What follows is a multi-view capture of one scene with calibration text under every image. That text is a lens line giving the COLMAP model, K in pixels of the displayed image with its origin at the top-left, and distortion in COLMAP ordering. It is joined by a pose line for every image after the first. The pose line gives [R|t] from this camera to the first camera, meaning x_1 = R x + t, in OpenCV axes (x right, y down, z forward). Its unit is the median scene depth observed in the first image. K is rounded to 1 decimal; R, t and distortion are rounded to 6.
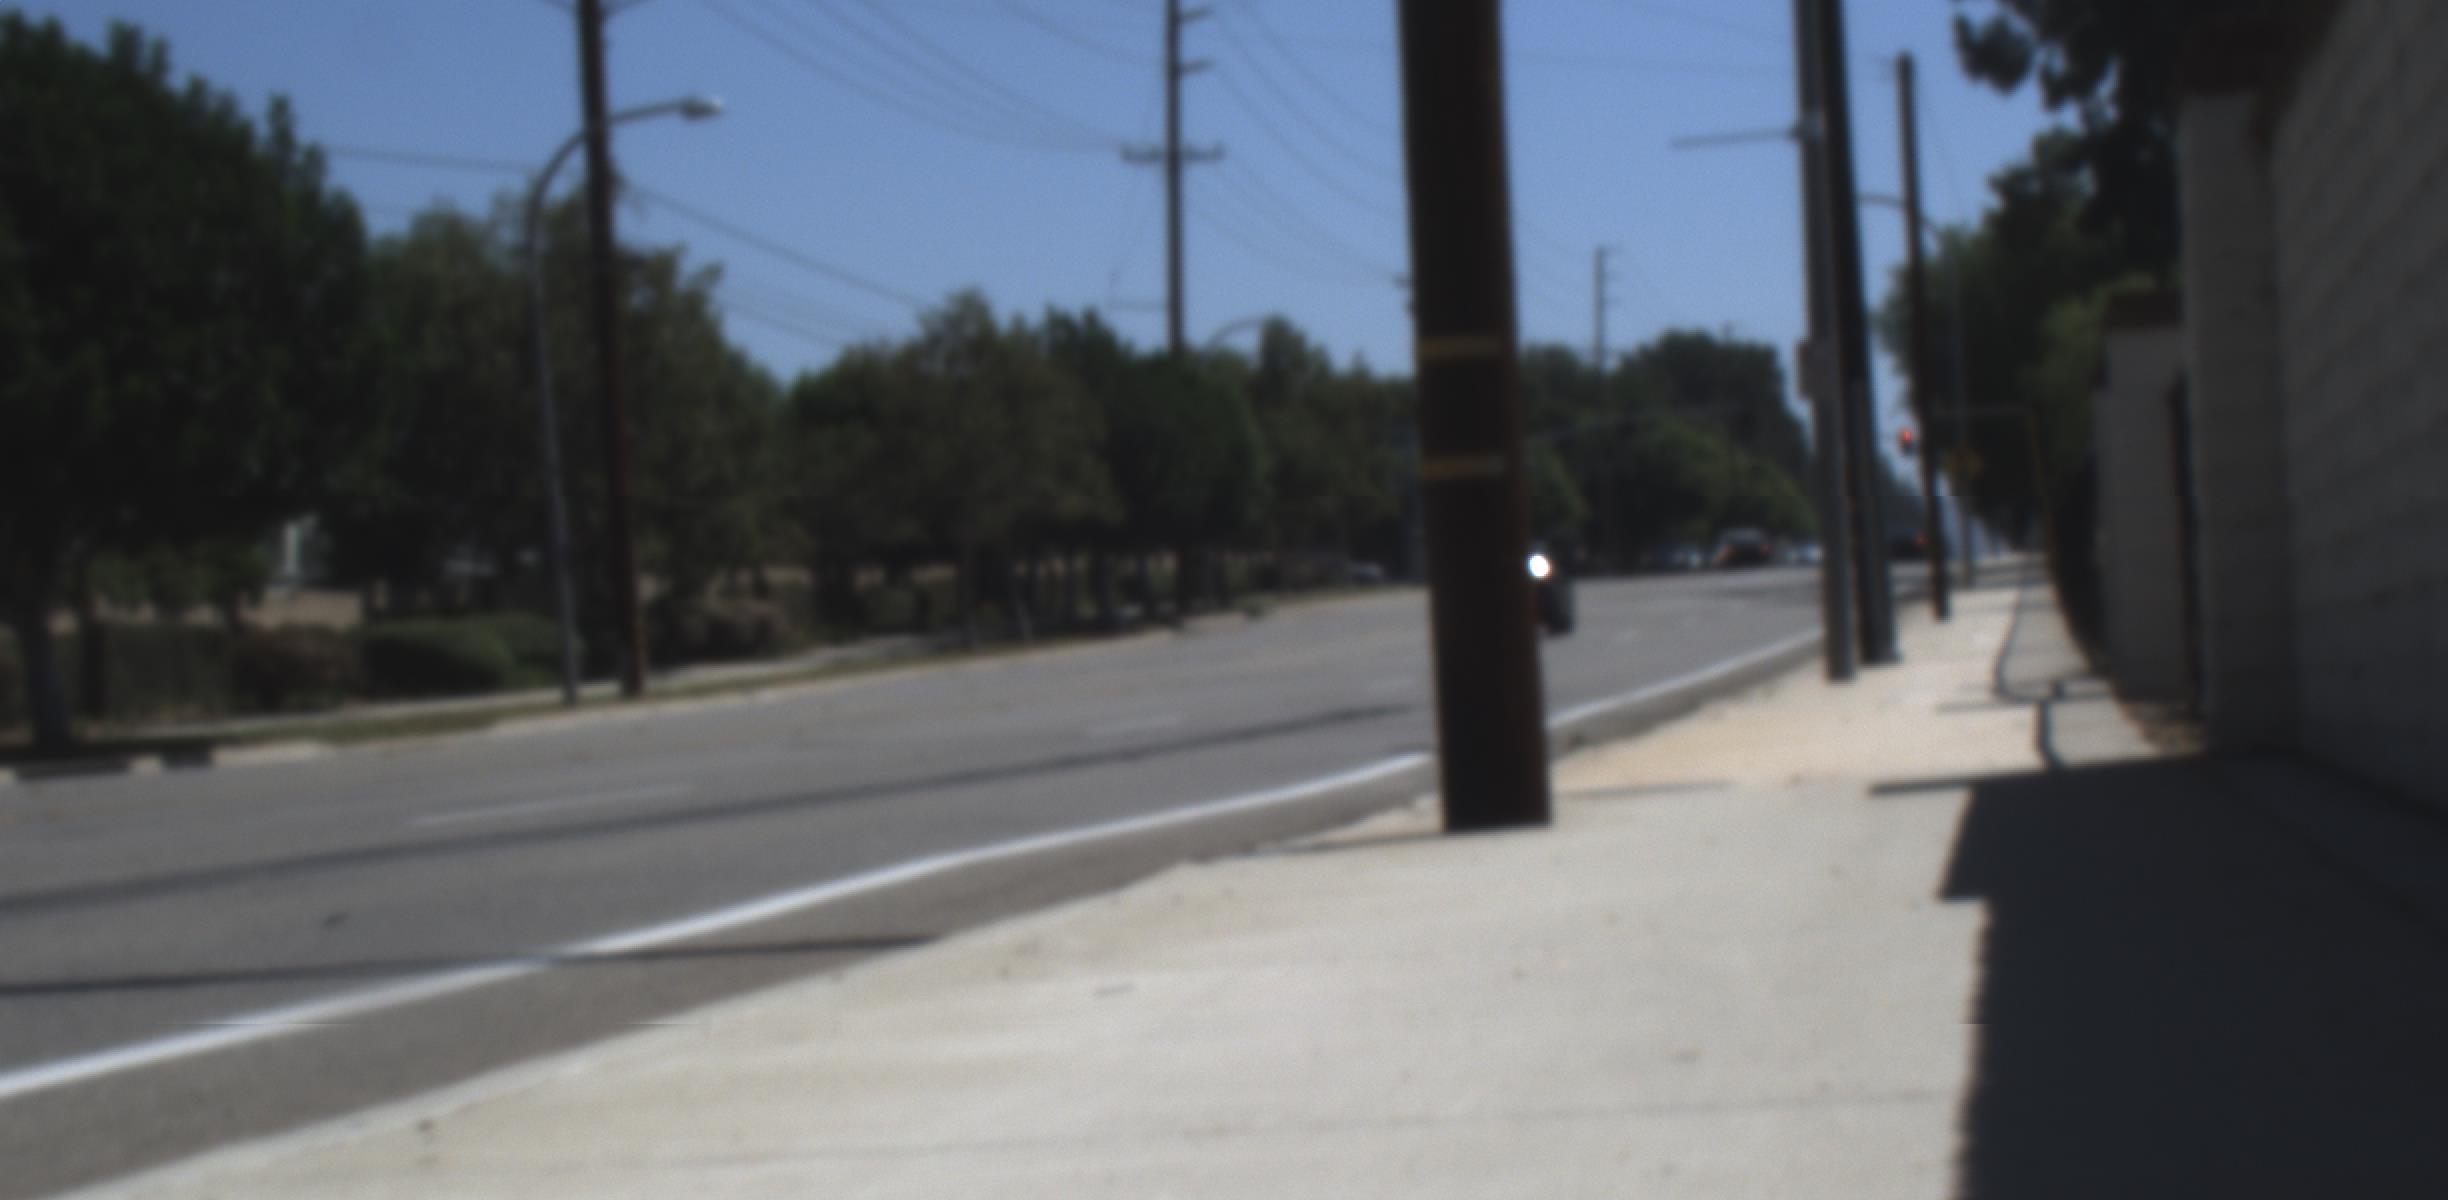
lens RADIAL K [[4765.0, 0, 1264.7], [0, 4765.0, 596.5], [0, 0, 1]] dist [-0.033504, 0.247805]
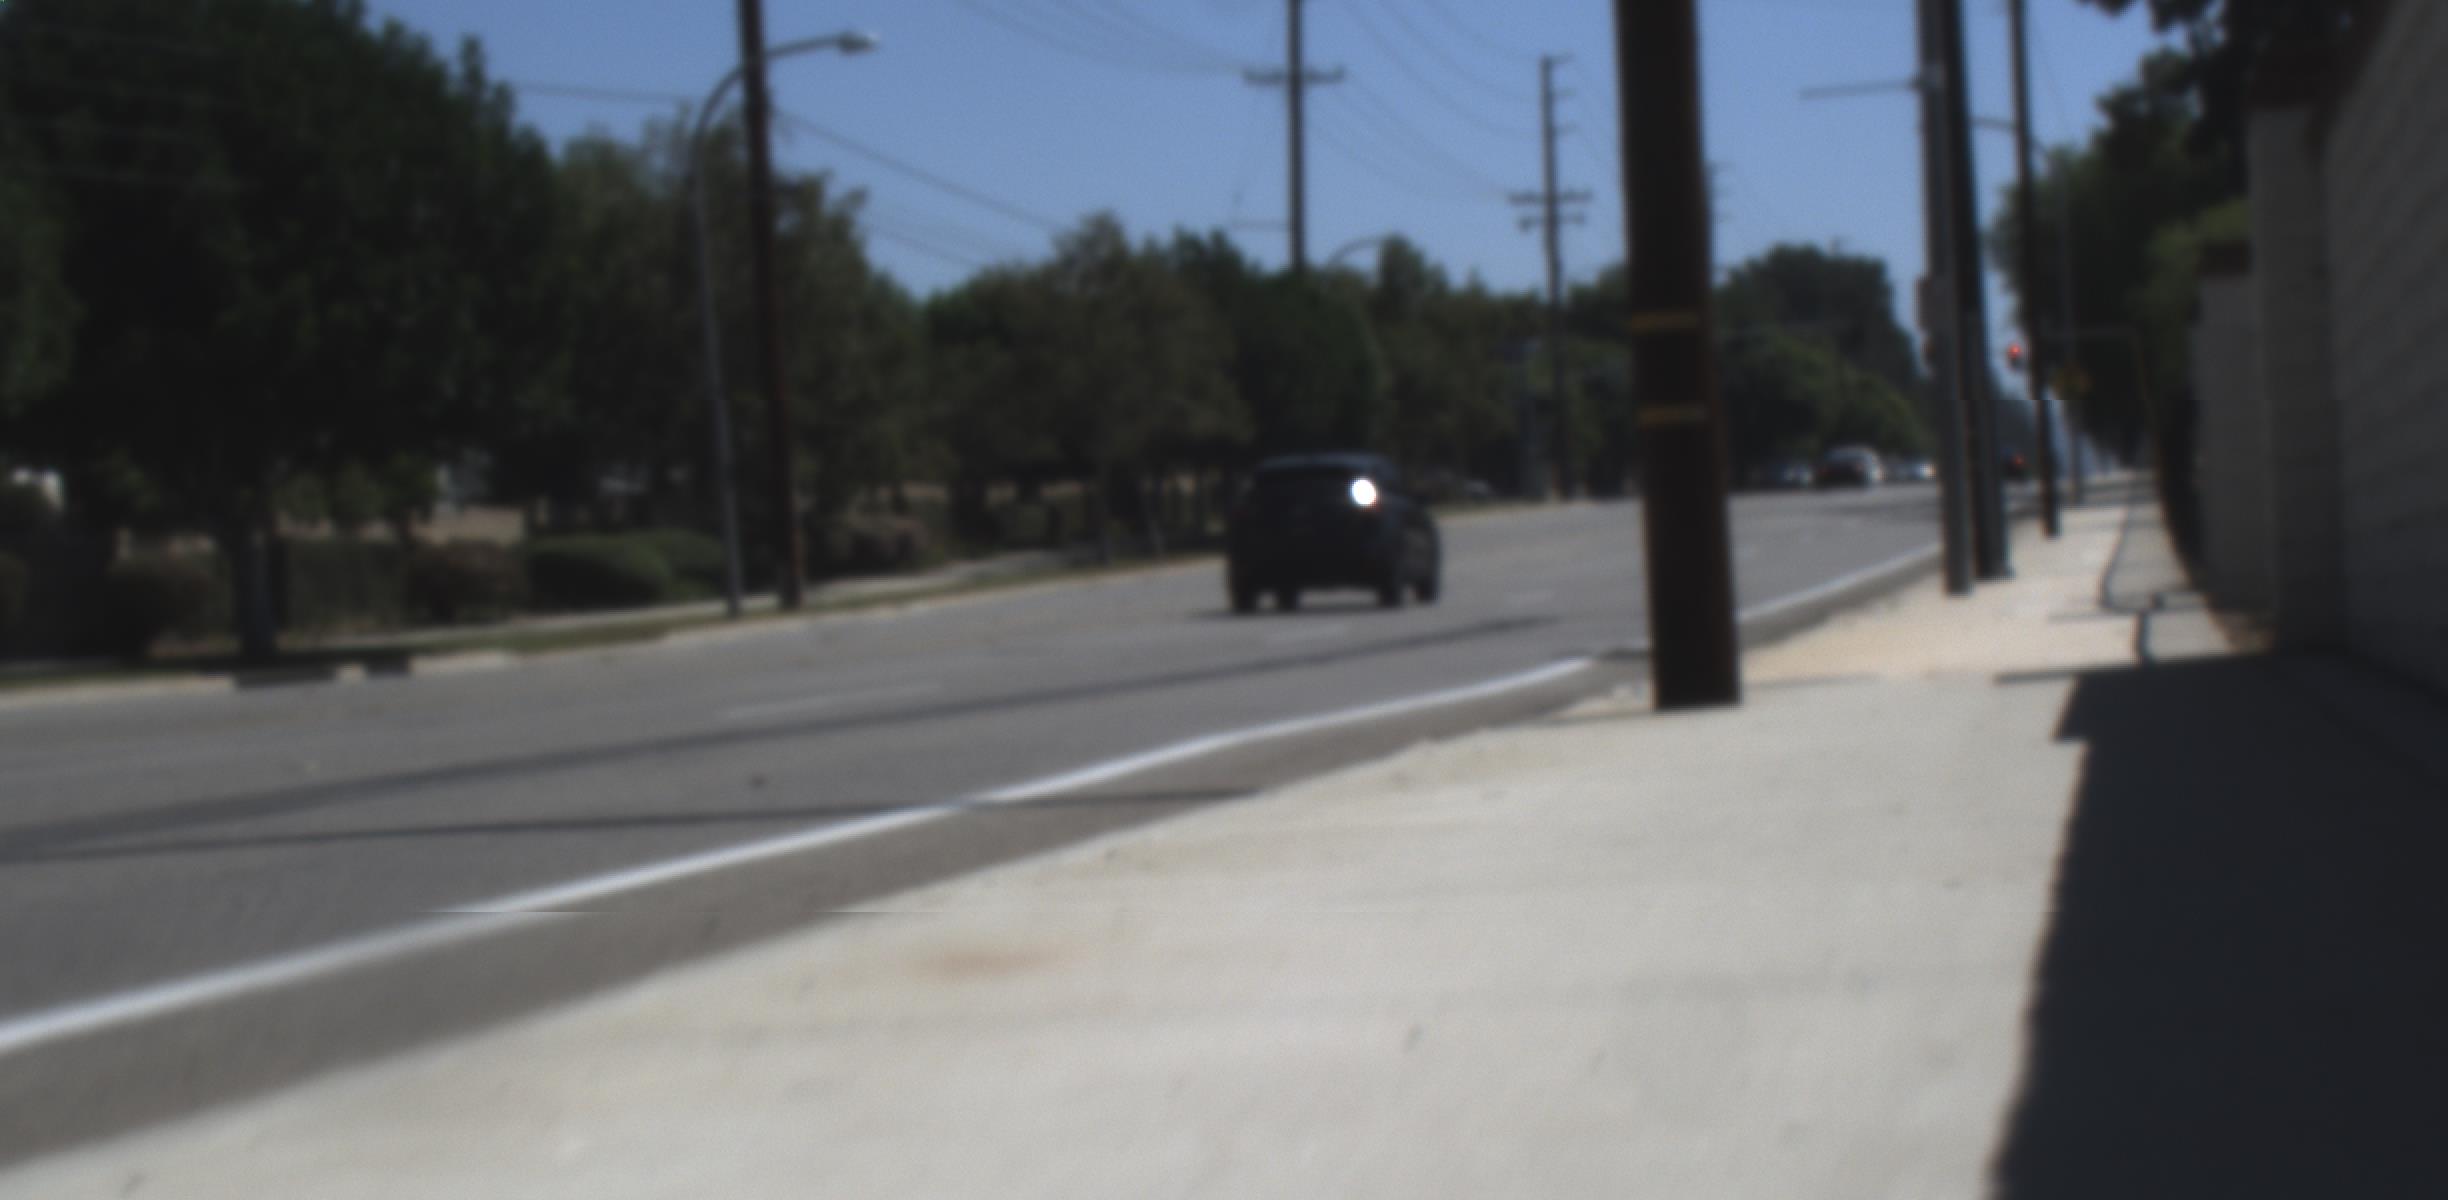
lens RADIAL K [[4765.0, 0, 1264.7], [0, 4765.0, 596.5], [0, 0, 1]] dist [-0.033504, 0.247805]
pose [[0.999756, 0.000816, -0.022068, -0.004268], [-0.000410, 0.999831, 0.018390, -0.000406], [0.022079, -0.018376, 0.999587, -0.029020]]
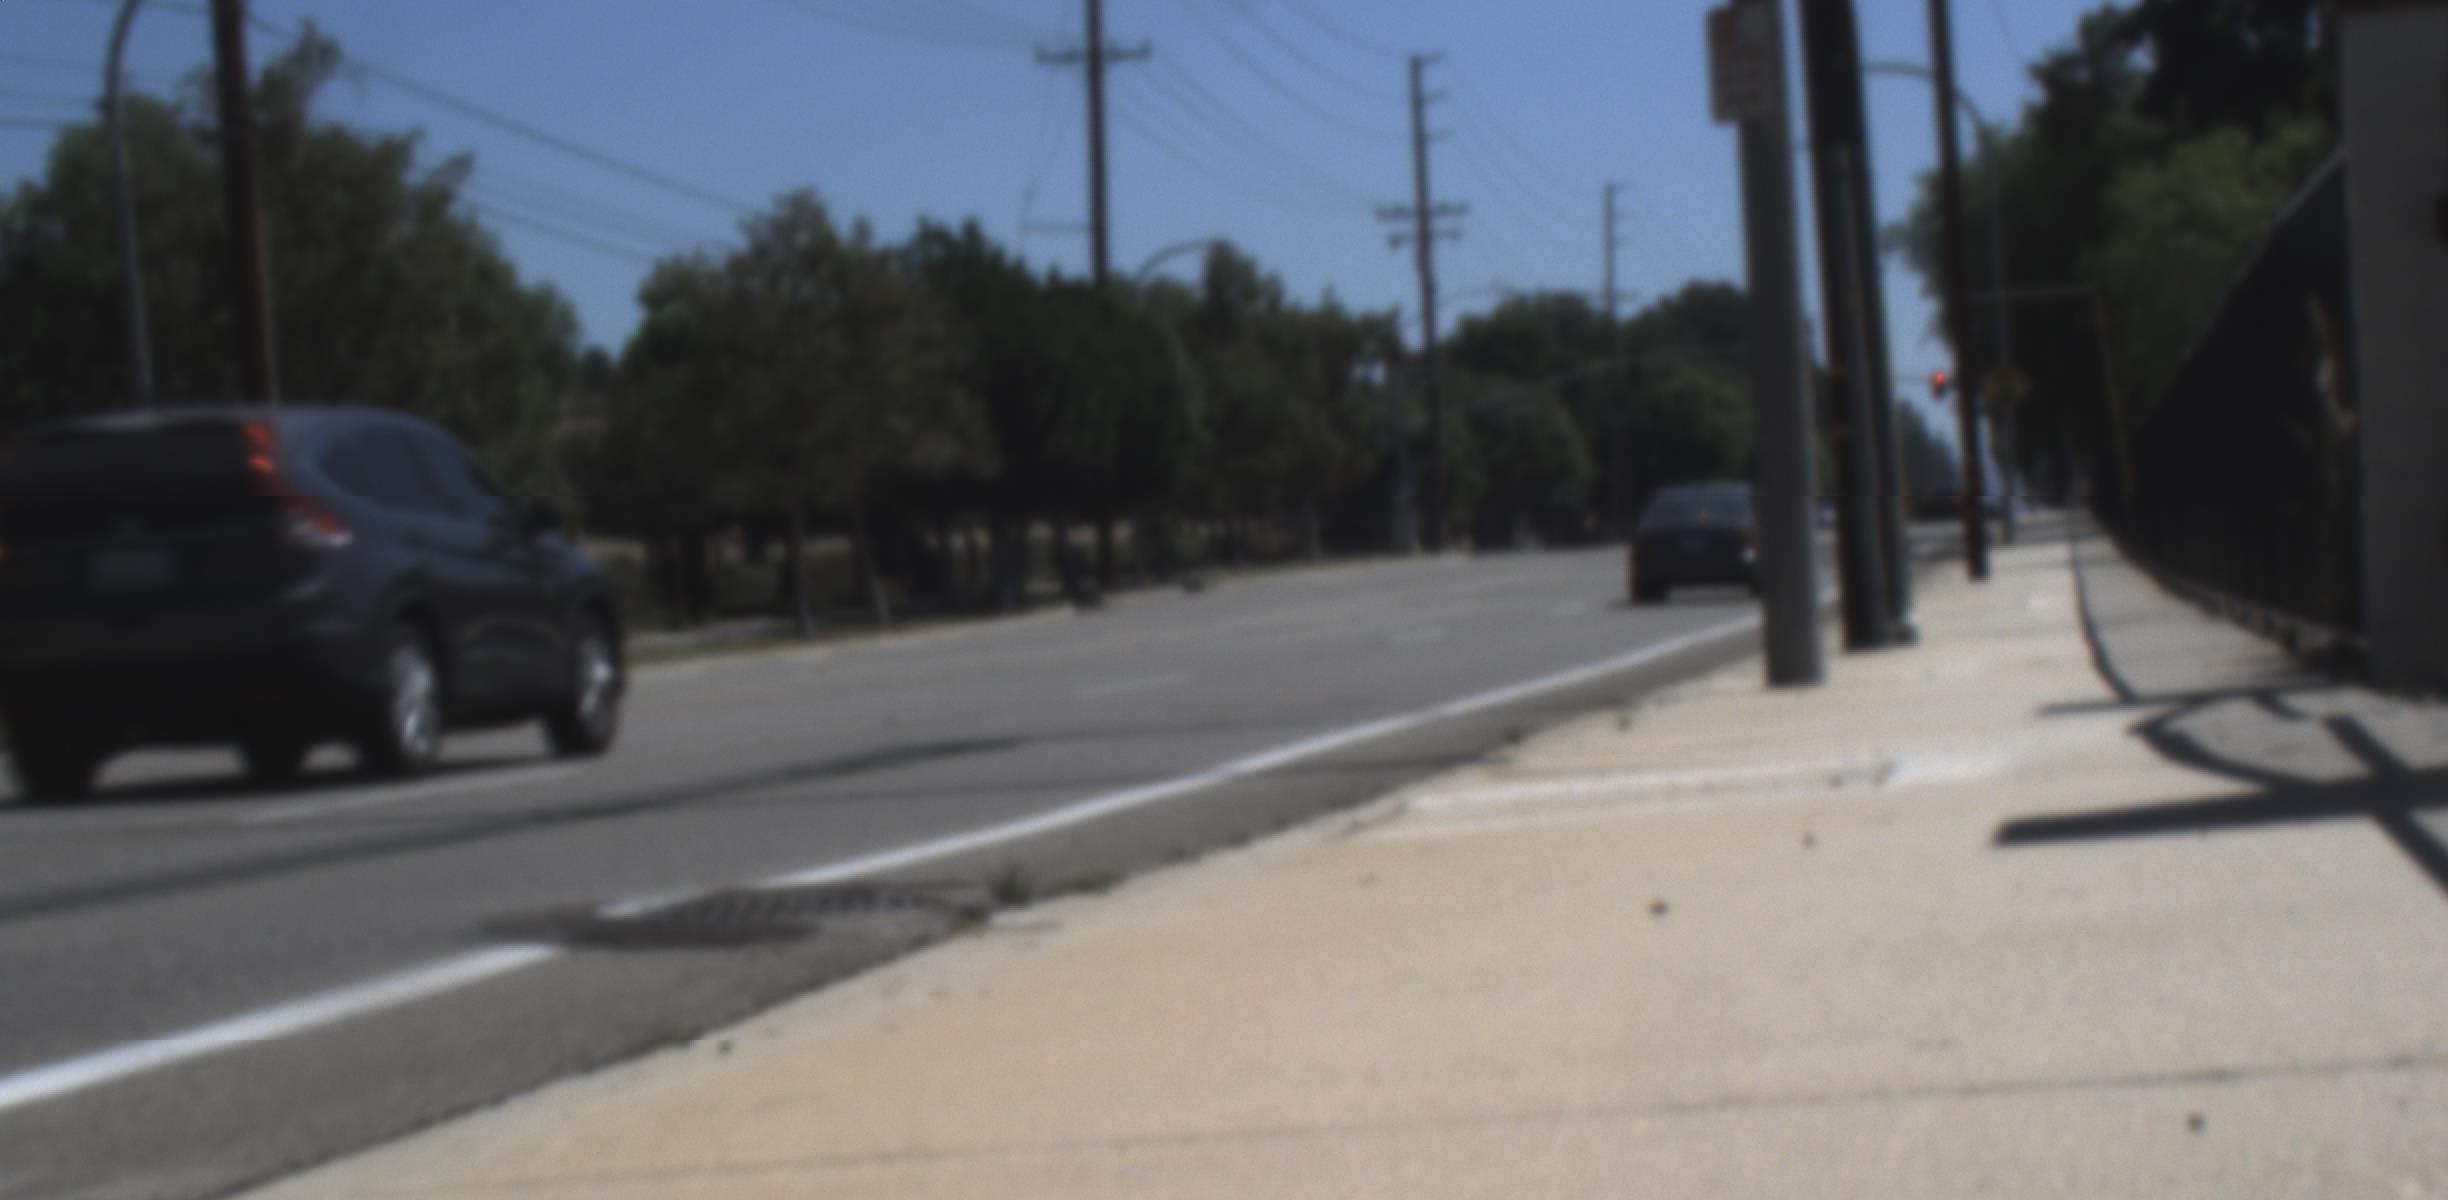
lens RADIAL K [[4751.8, 0, 1219.2], [0, 4751.8, 624.2], [0, 0, 1]] dist [-0.046474, 0.068663]
pose [[0.999784, -0.011541, -0.017263, 0.024073], [0.011762, 0.999850, 0.012742, 0.001362], [0.017113, -0.012942, 0.999770, 0.174769]]
